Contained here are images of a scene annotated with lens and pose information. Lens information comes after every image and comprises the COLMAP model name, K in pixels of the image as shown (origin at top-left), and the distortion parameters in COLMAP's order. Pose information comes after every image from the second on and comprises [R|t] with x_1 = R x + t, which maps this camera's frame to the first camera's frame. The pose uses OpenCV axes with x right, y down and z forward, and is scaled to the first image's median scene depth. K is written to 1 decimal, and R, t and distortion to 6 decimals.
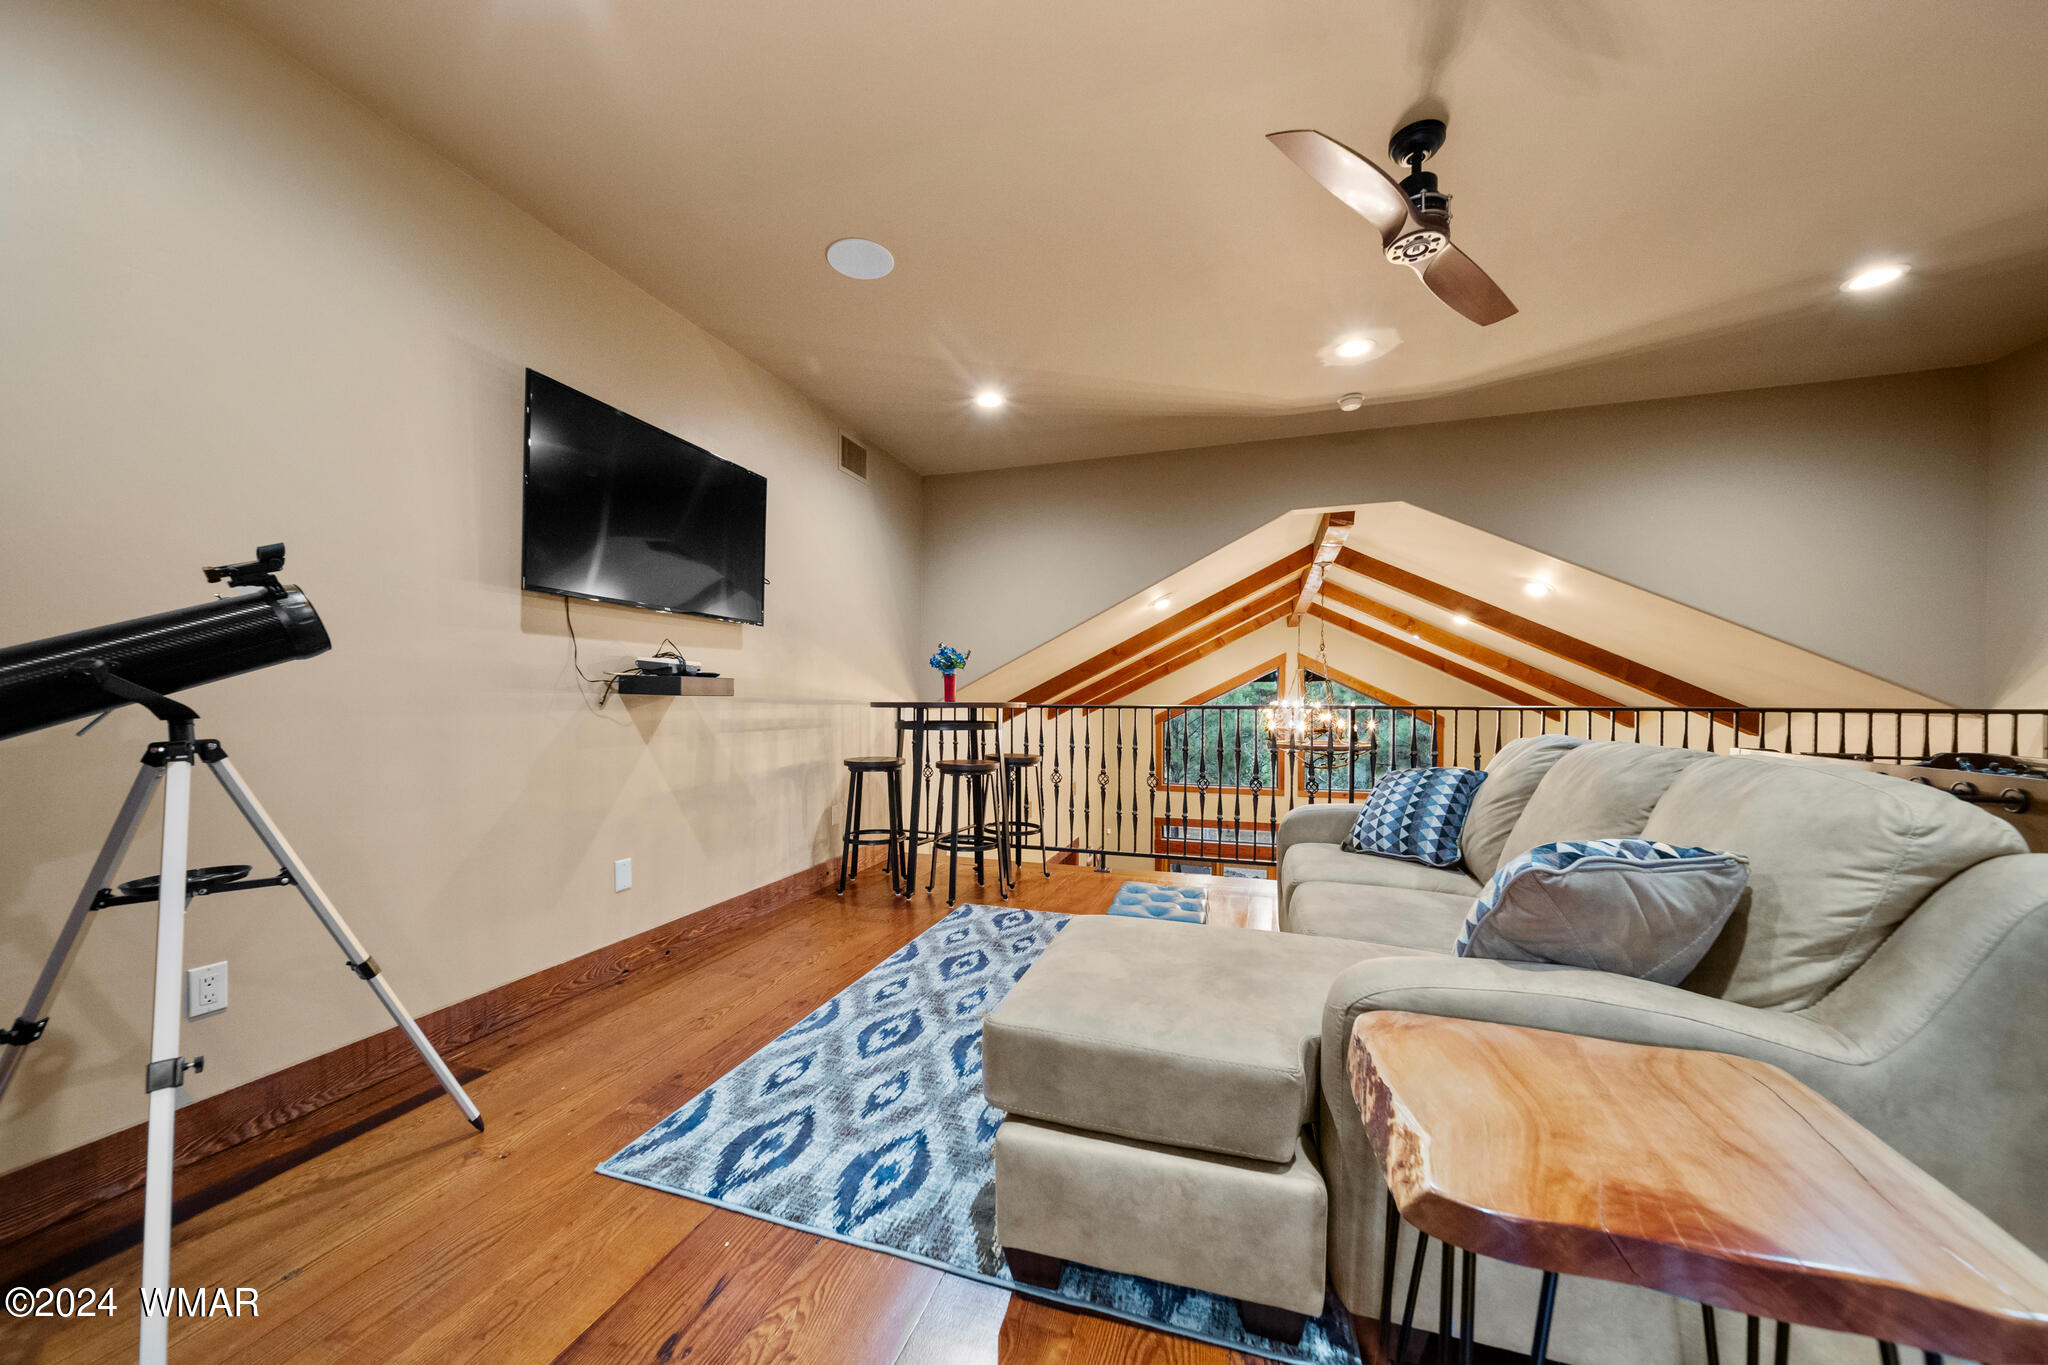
lens RADIAL K [[741.1, 0, 1020.8], [0, 741.1, 685.5], [0, 0, 1]] dist [0.000934, -0.000884]
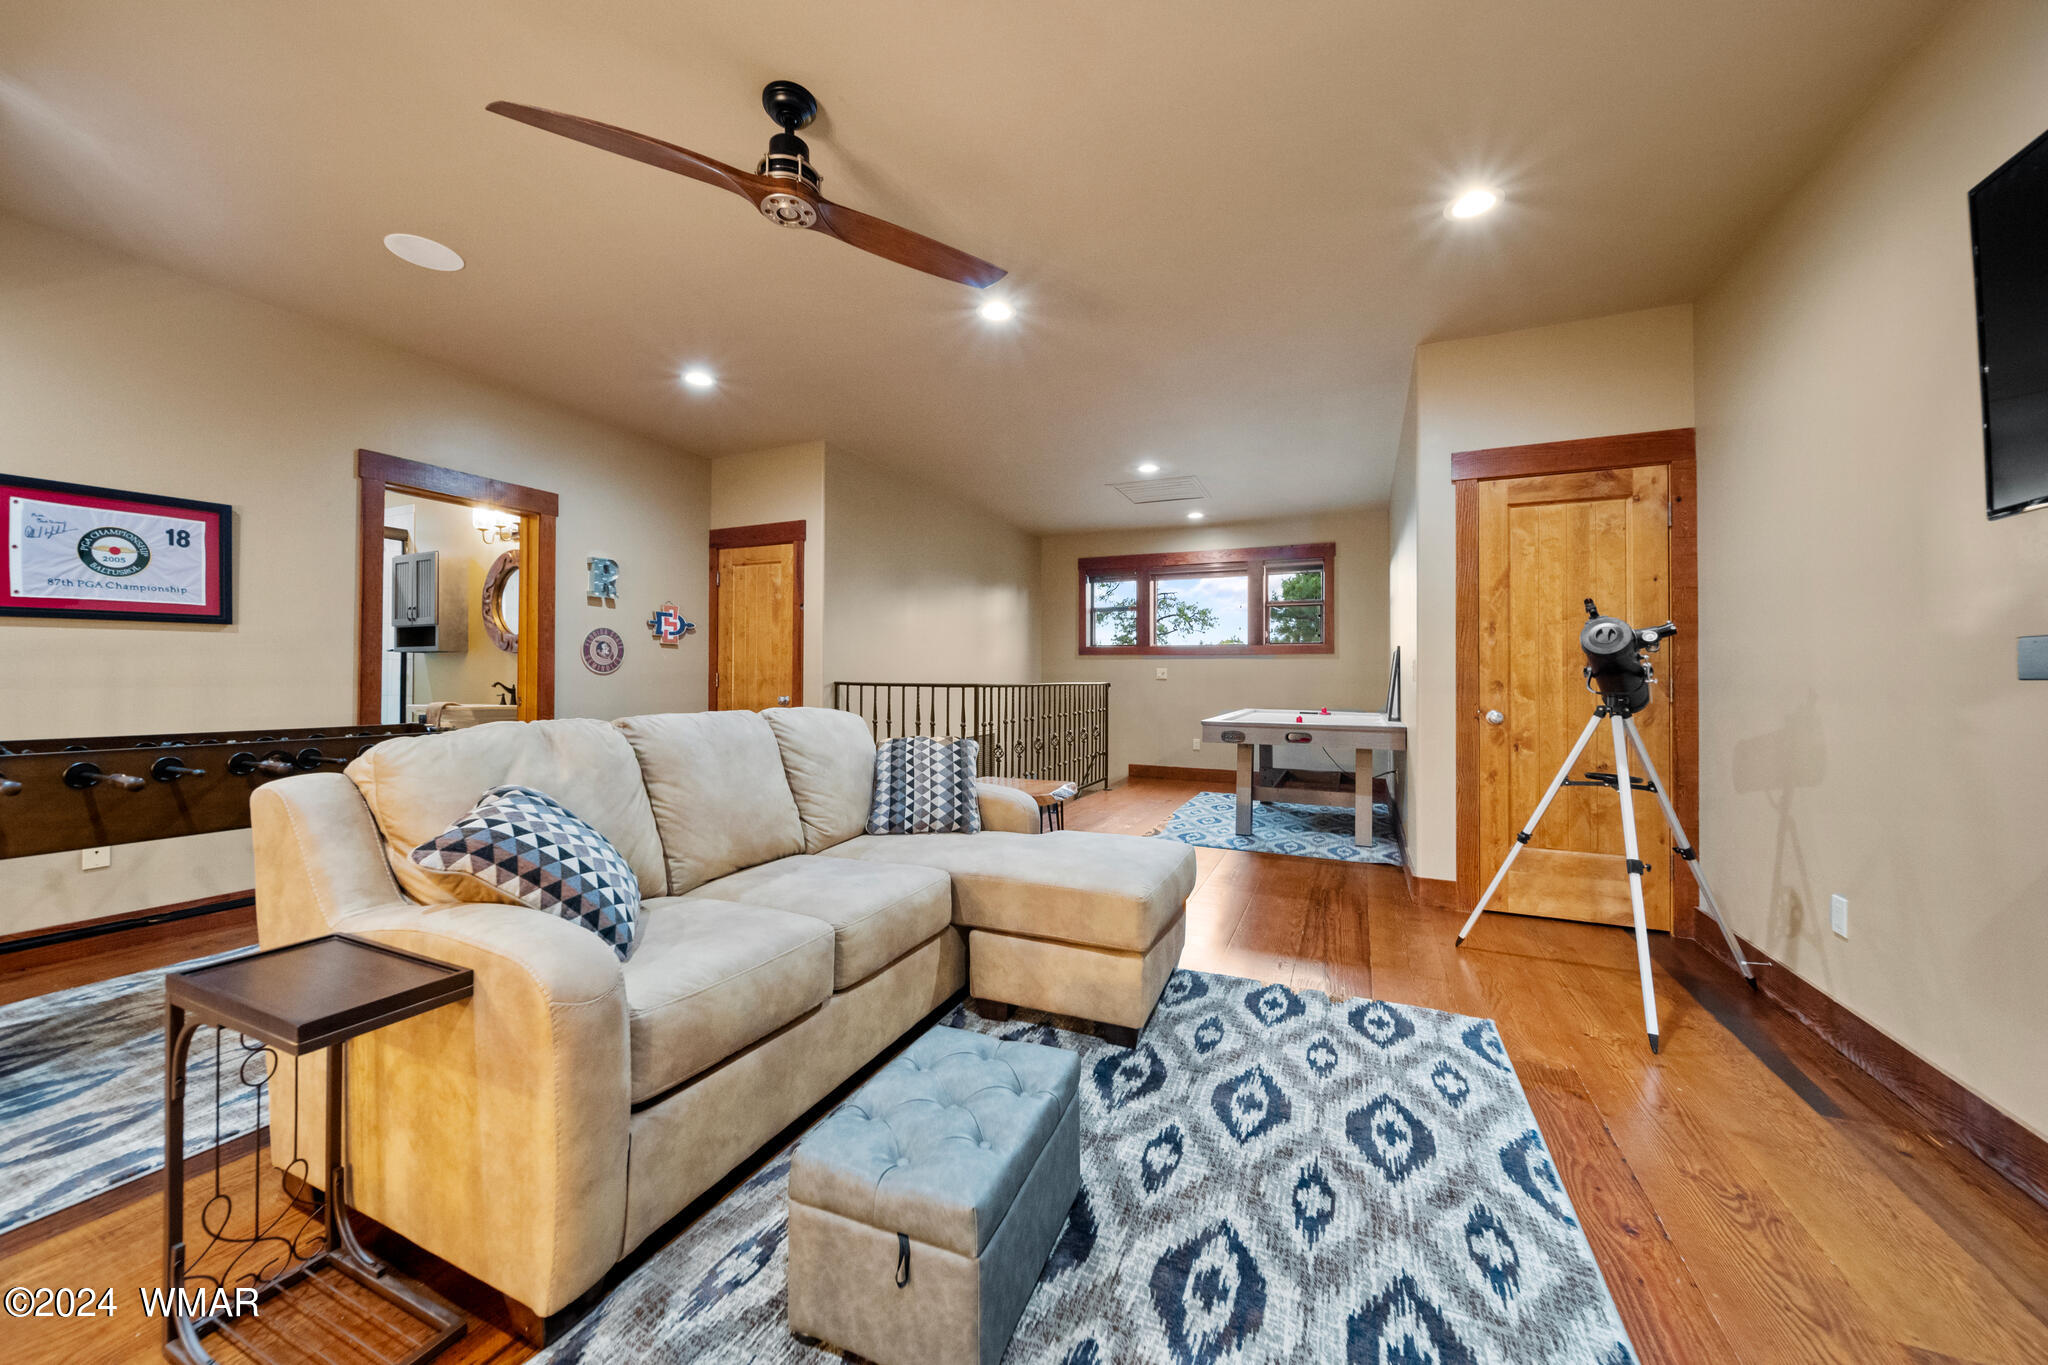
lens RADIAL K [[741.1, 0, 1022.9], [0, 741.1, 676.0], [0, 0, 1]] dist [0.000934, -0.000884]
pose [[-0.994016, 0.002413, 0.109210, 0.115912], [0.000236, 0.999801, -0.019940, 0.026036], [-0.109236, -0.019795, -0.993819, 1.926239]]
